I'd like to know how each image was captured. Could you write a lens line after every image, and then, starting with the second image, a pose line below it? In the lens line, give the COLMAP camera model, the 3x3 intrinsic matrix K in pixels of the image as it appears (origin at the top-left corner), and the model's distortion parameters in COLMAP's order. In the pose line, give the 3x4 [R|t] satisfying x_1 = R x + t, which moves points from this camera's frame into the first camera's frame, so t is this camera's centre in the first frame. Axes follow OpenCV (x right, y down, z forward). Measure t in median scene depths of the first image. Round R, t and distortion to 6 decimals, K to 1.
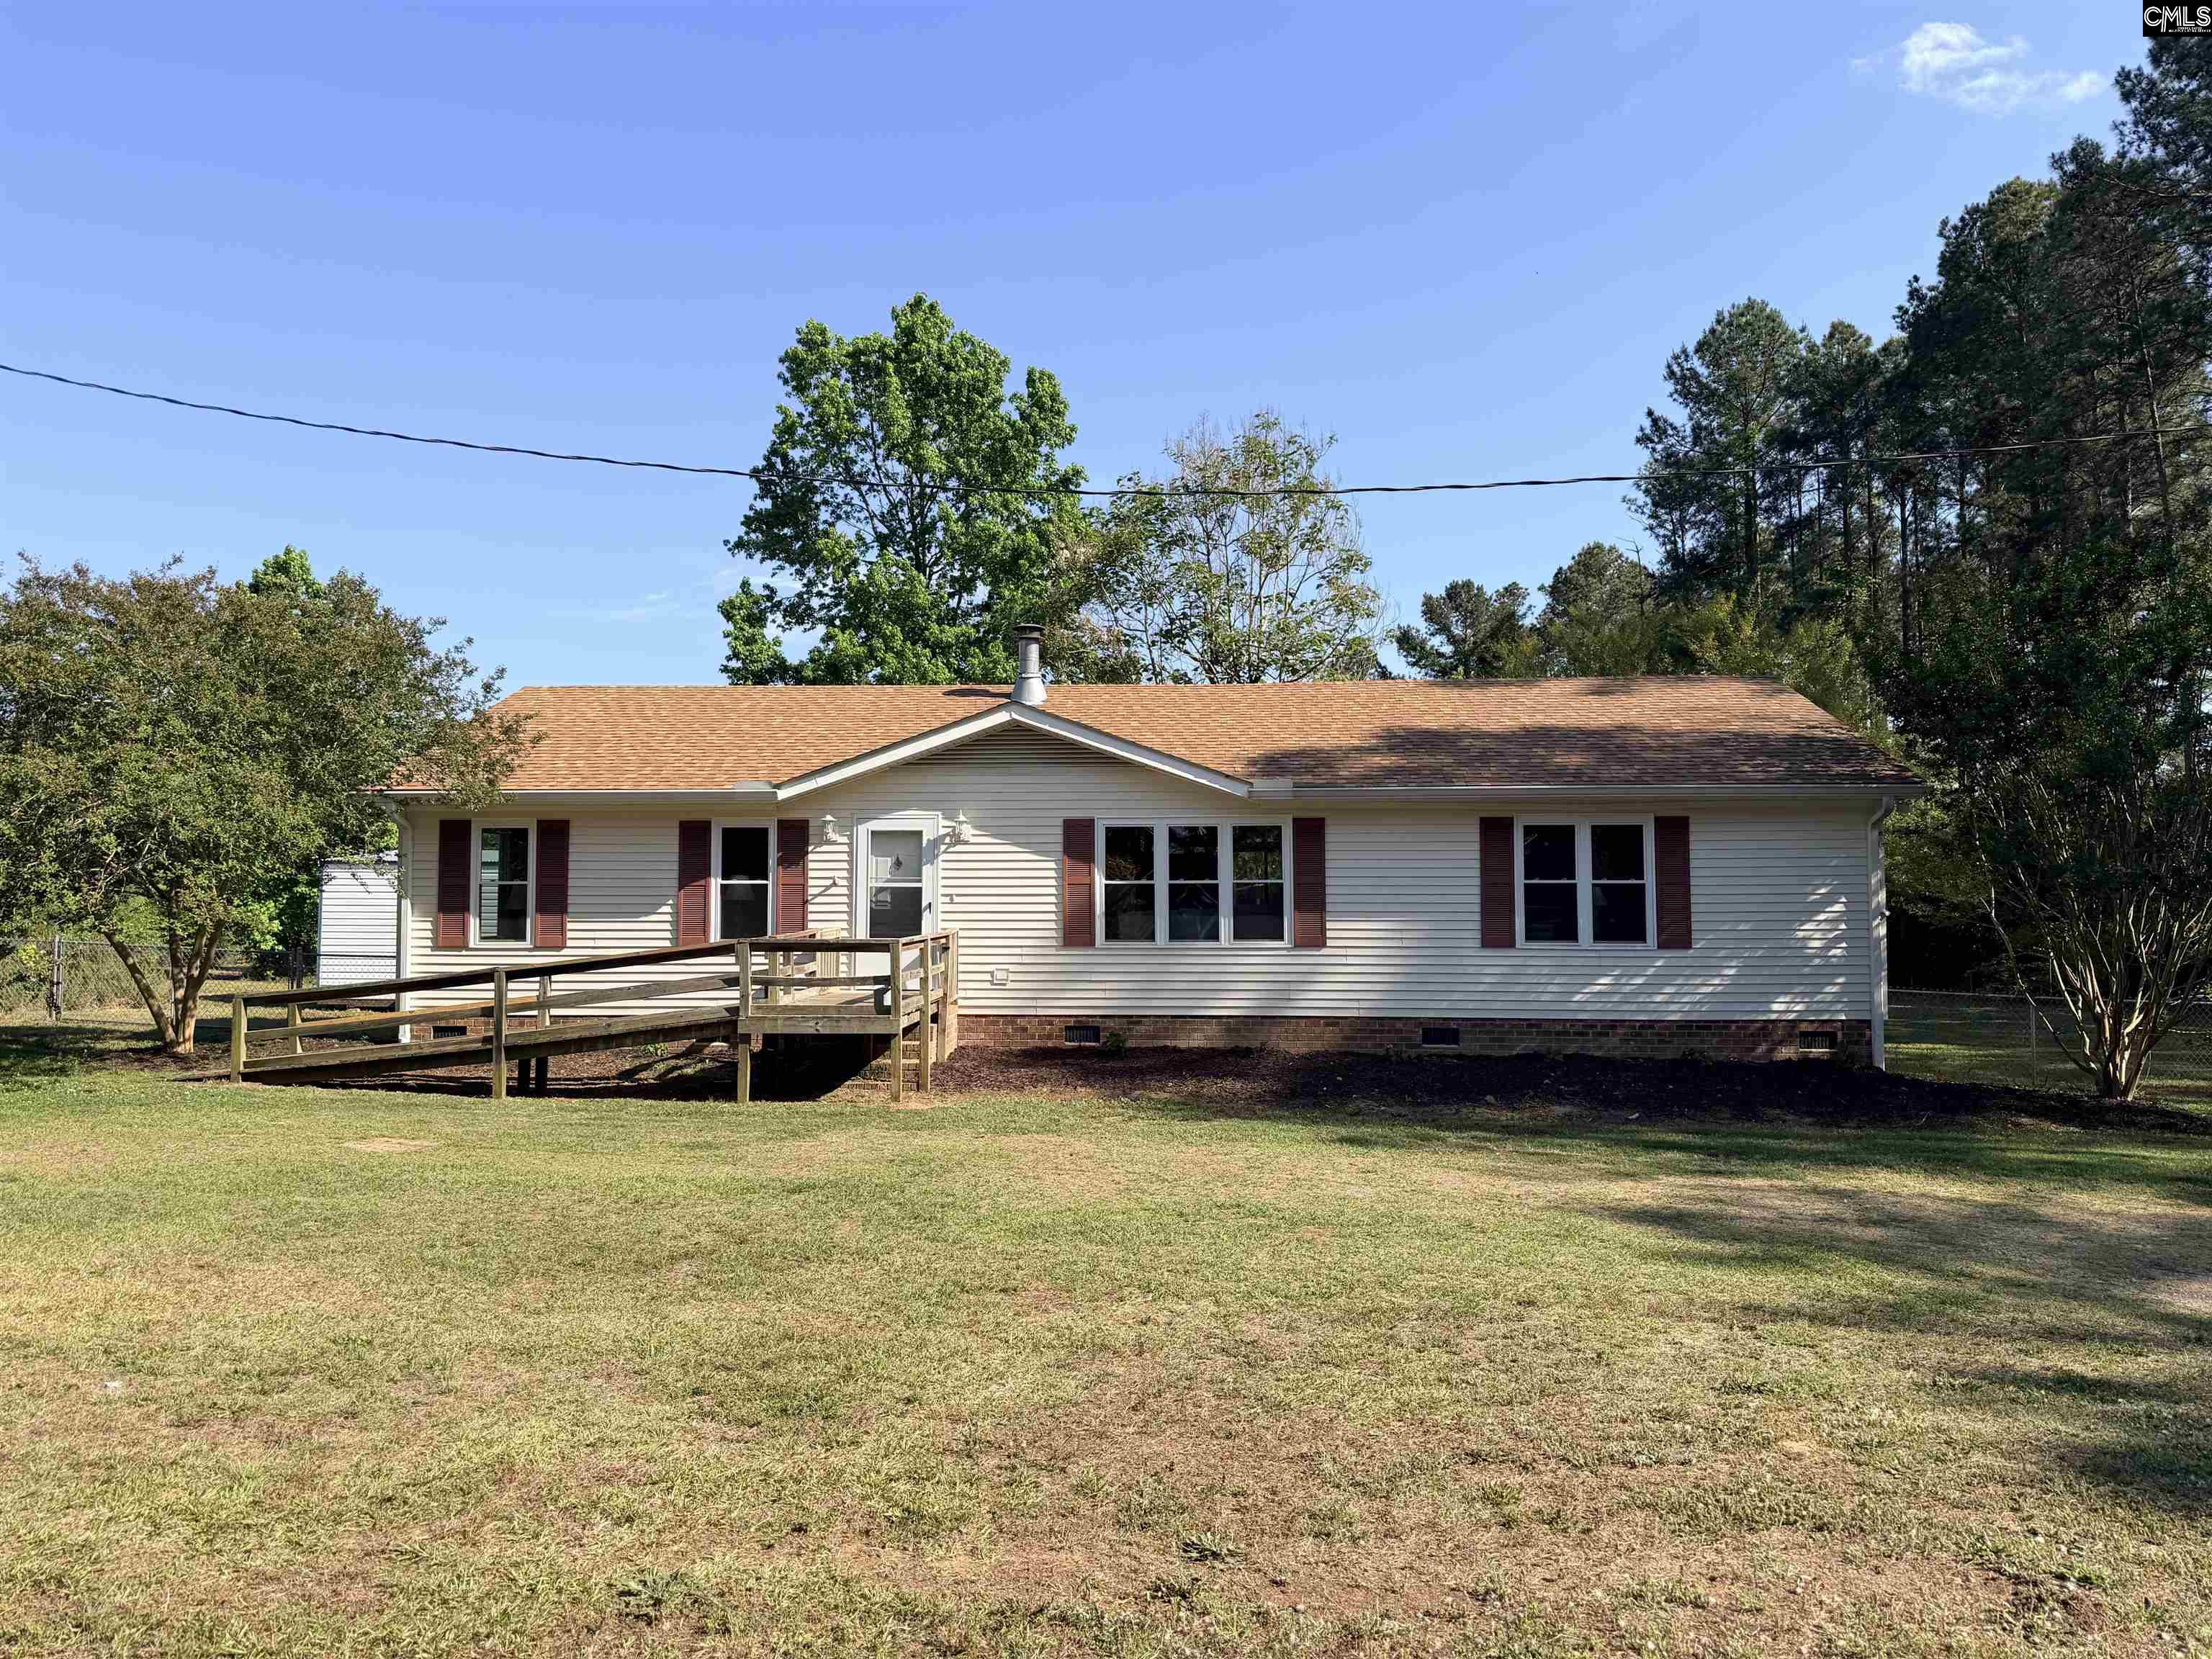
lens RADIAL K [[1577.8, 0, 1106.0], [0, 1577.8, 829.5], [0, 0, 1]] dist [0.075866, -0.000019]
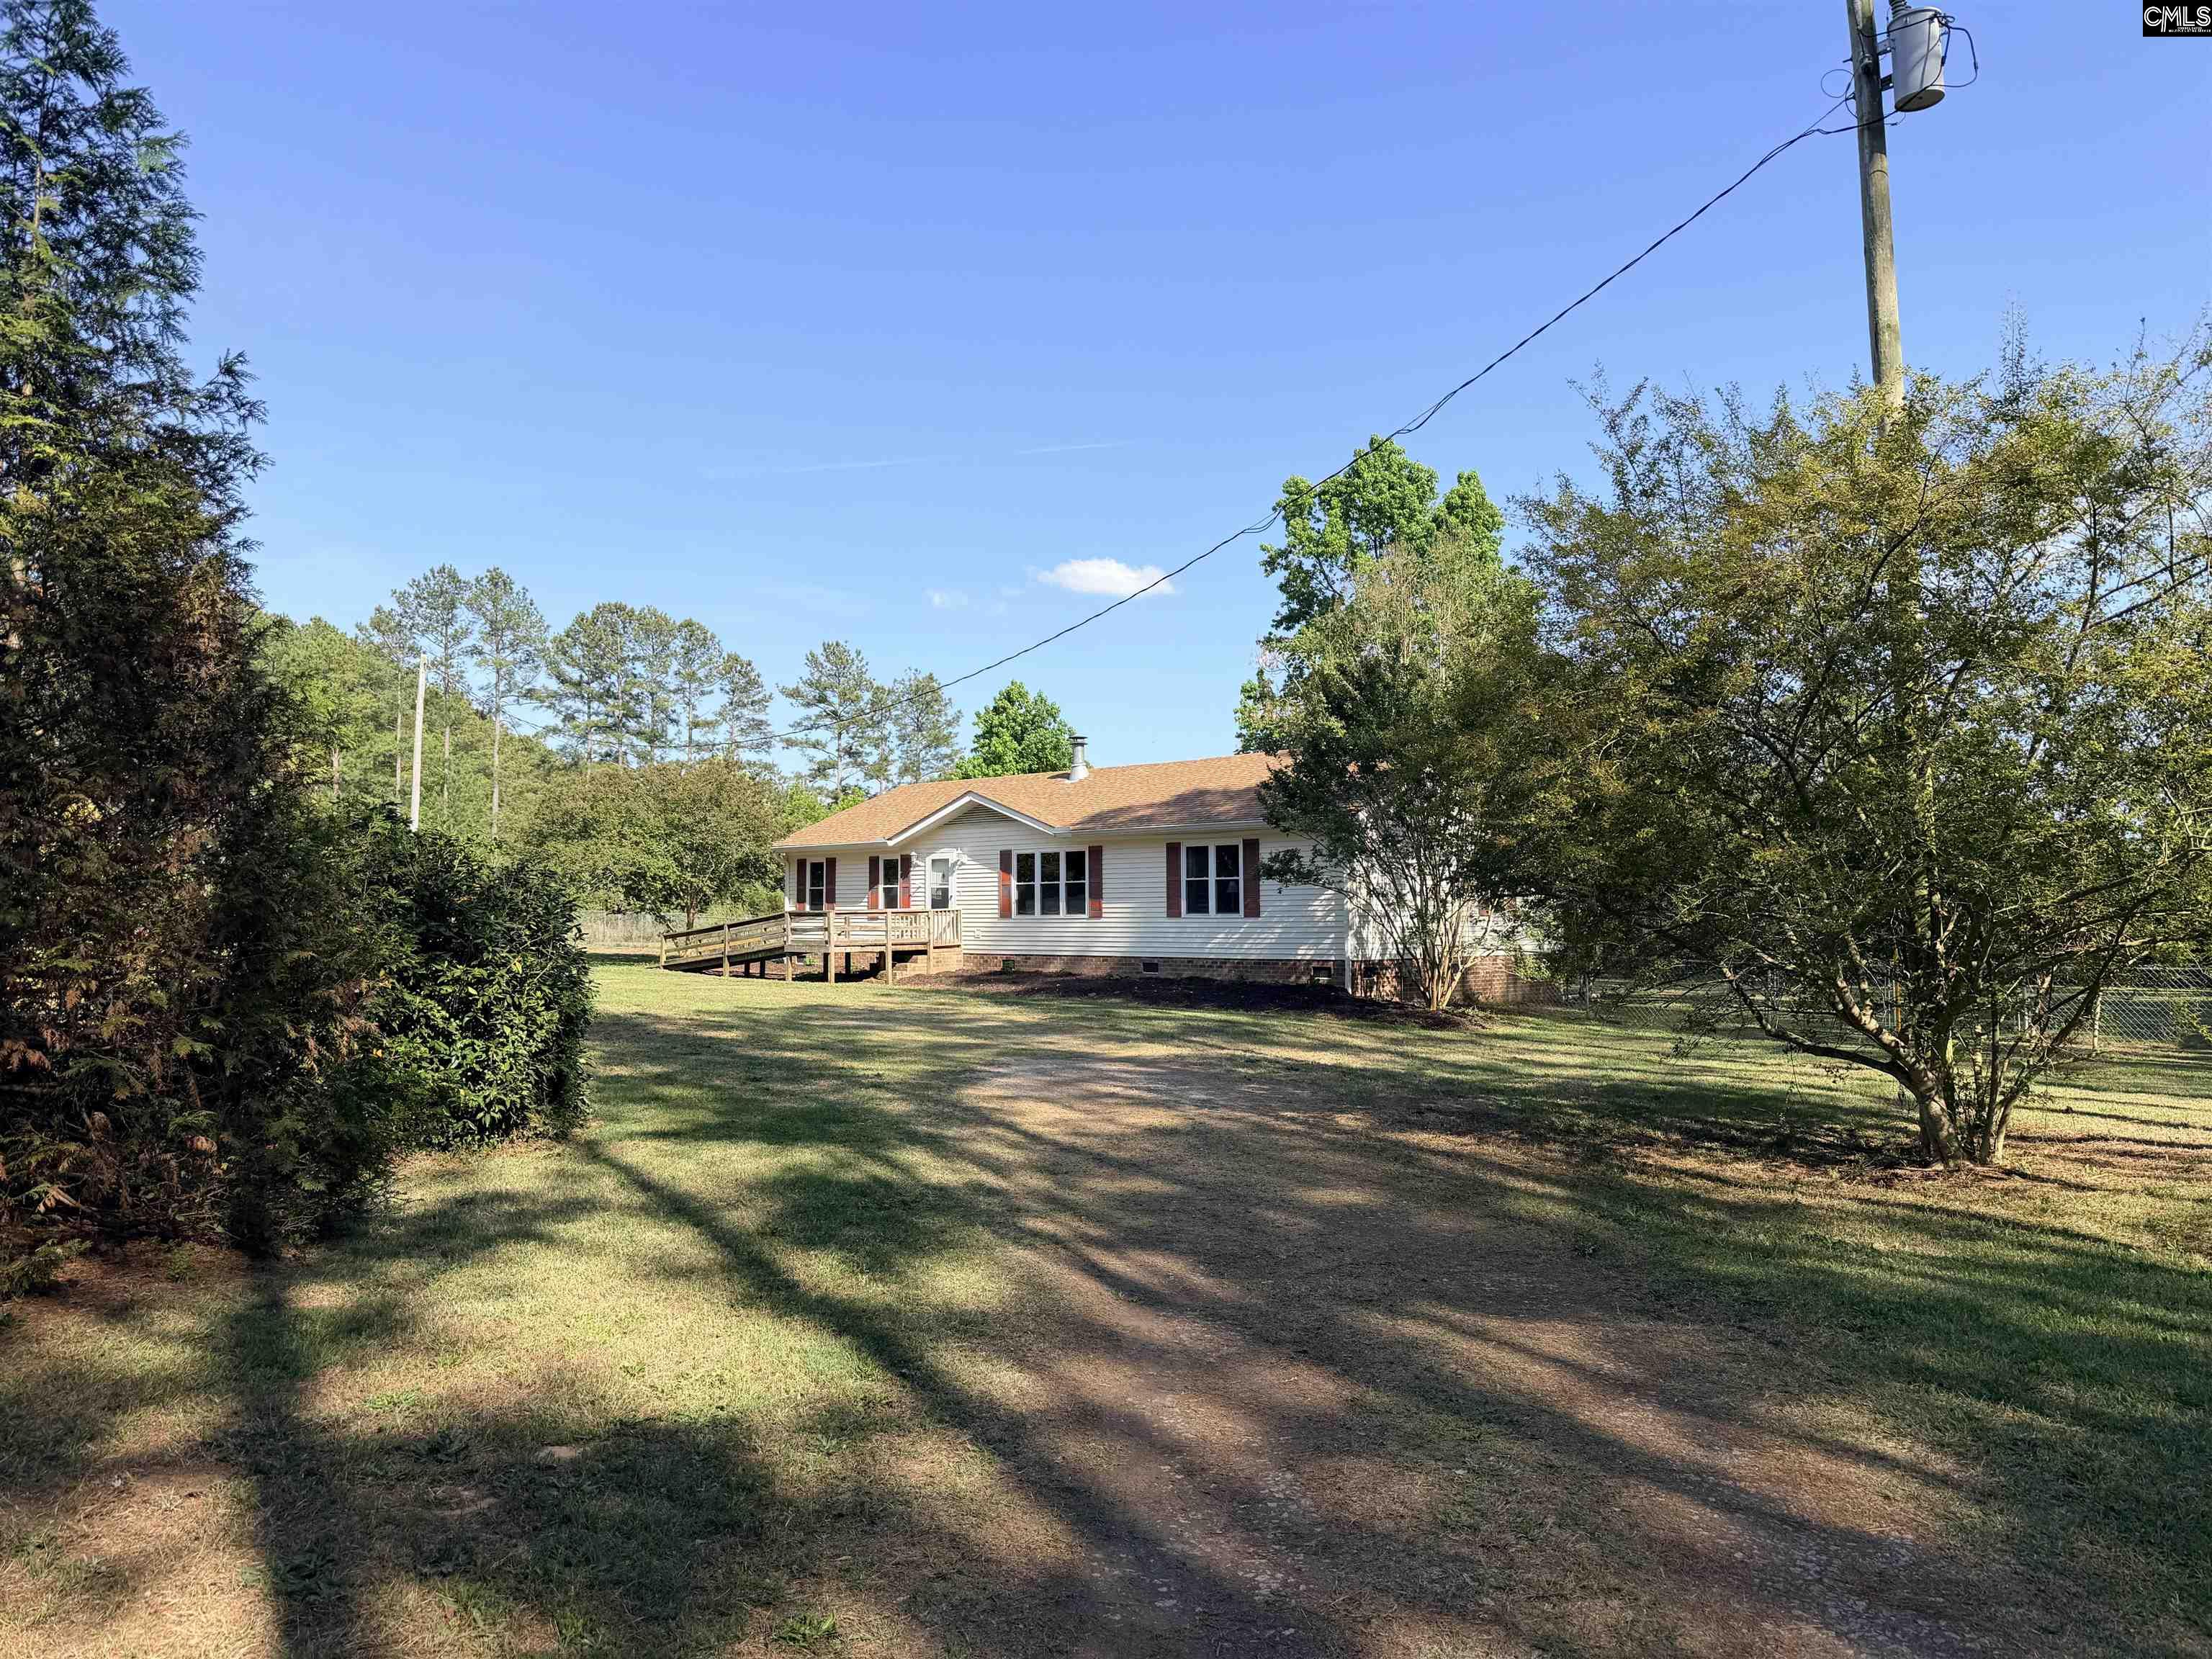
lens RADIAL K [[1577.8, 0, 1106.0], [0, 1577.8, 829.5], [0, 0, 1]] dist [0.075866, -0.000019]
pose [[0.769254, -0.037445, -0.637845, 1.286322], [0.036607, 0.999224, -0.014511, 0.000292], [0.637894, -0.012187, 0.770028, -0.380724]]
